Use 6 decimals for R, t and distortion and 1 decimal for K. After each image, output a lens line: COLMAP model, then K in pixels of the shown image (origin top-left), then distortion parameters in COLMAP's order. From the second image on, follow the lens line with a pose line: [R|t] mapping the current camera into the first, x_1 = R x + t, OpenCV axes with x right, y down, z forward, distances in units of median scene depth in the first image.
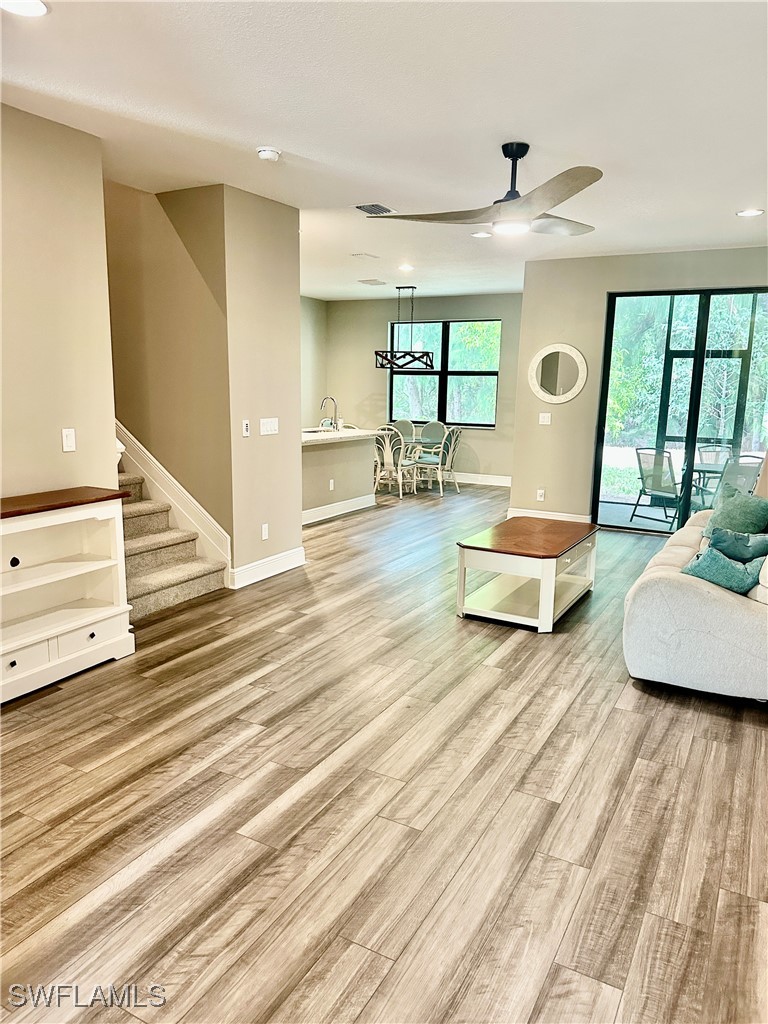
lens RADIAL K [[712.1, 0, 382.2], [0, 712.1, 517.4], [0, 0, 1]] dist [0.003964, -0.000029]
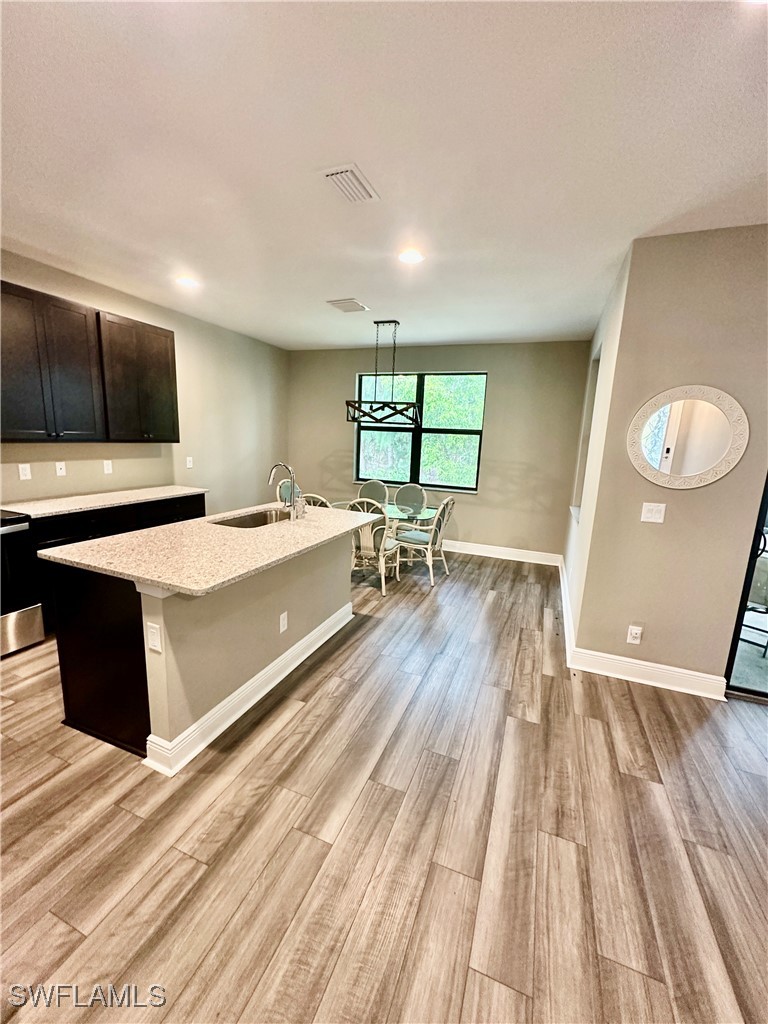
lens RADIAL K [[407.6, 0, 392.9], [0, 407.6, 509.6], [0, 0, 1]] dist [0.000902, 0.000001]
pose [[0.988618, 0.002075, 0.150434, -0.026760], [-0.001165, 0.999981, -0.006134, -0.103909], [-0.150444, 0.005889, 0.988601, 0.521498]]
